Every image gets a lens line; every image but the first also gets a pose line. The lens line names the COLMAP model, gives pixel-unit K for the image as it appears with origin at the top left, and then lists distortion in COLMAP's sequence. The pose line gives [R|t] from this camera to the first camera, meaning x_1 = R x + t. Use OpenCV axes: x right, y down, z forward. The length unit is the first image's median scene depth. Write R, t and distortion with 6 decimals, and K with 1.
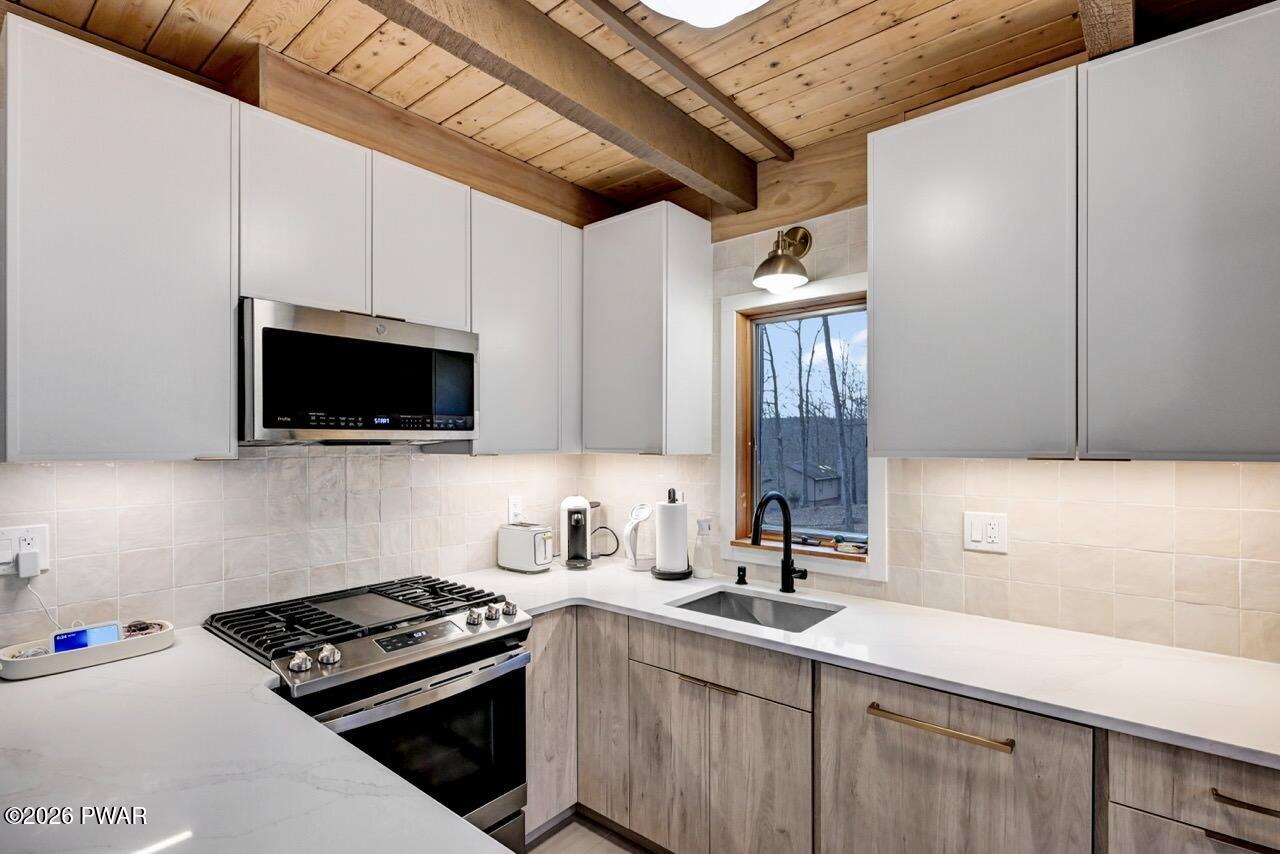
lens RADIAL K [[614.6, 0, 633.9], [0, 614.6, 440.9], [0, 0, 1]] dist [0.000723, 0.000209]
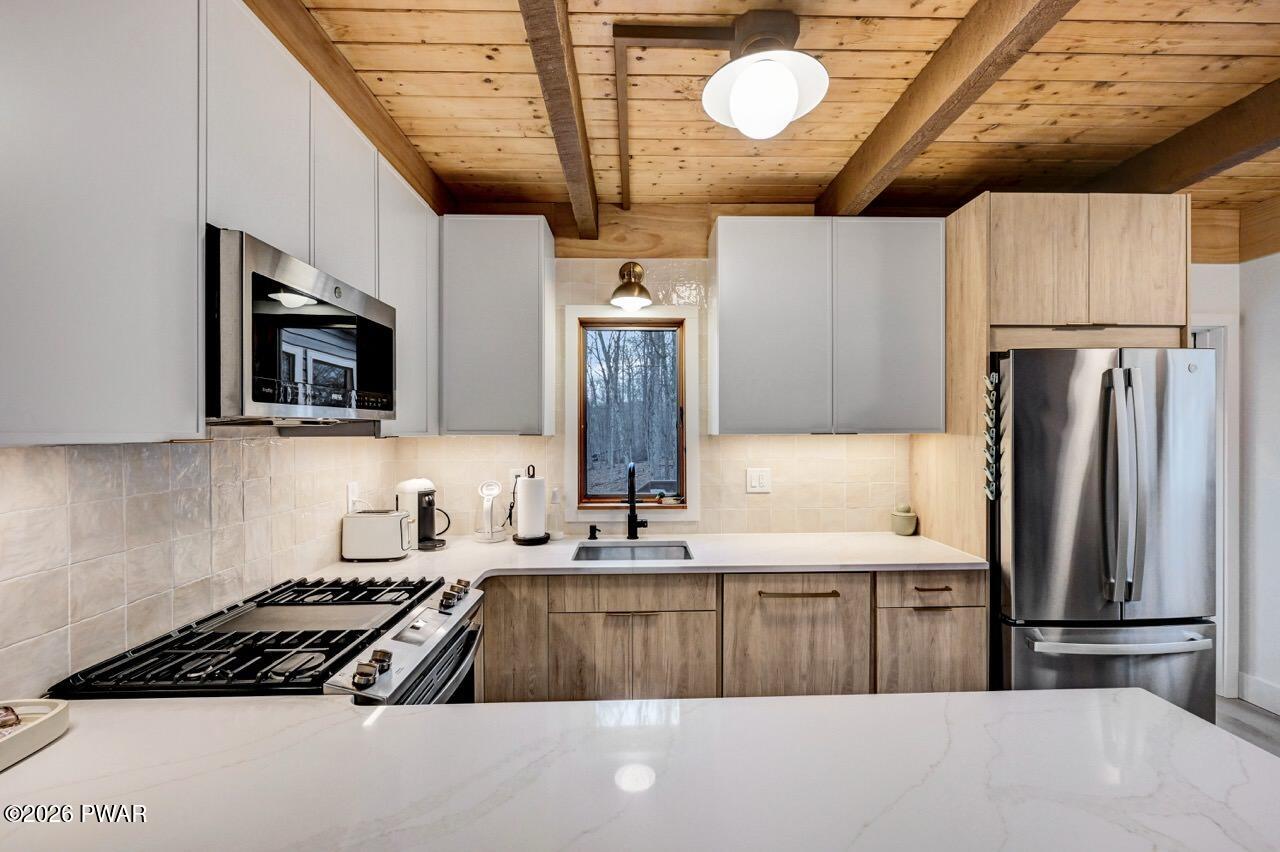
lens RADIAL K [[543.0, 0, 650.4], [0, 543.0, 427.6], [0, 0, 1]] dist [0.000255, 0.000276]
pose [[0.744975, 0.001174, 0.667091, -0.532684], [0.000485, 0.999997, -0.002301, 0.011266], [-0.667092, 0.002038, 0.744972, 0.117465]]
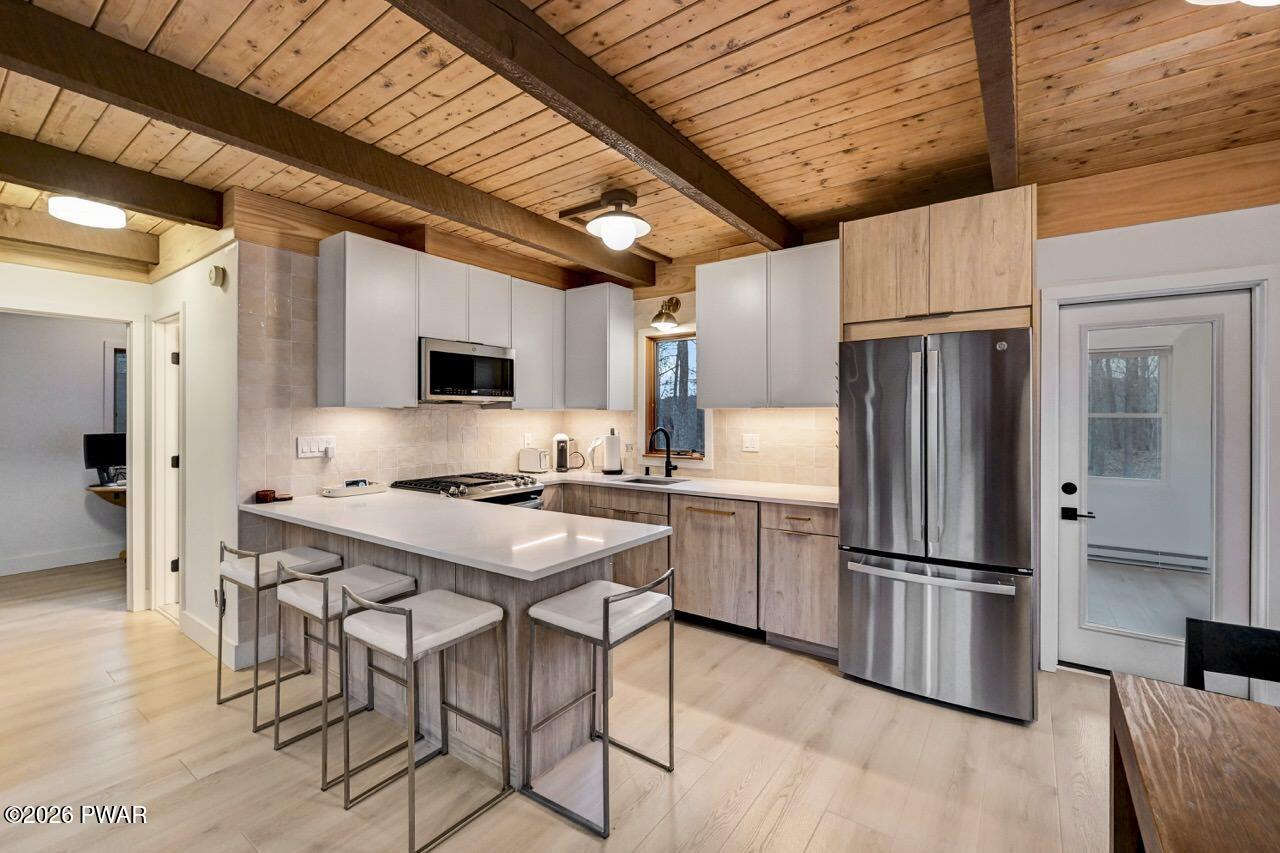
lens RADIAL K [[542.7, 0, 637.7], [0, 542.7, 412.2], [0, 0, 1]] dist [-0.001640, -0.000081]
pose [[0.997084, 0.001141, 0.076302, 0.012958], [-0.000822, 0.999991, -0.004211, 0.041726], [-0.076306, 0.004136, 0.997076, -0.839092]]
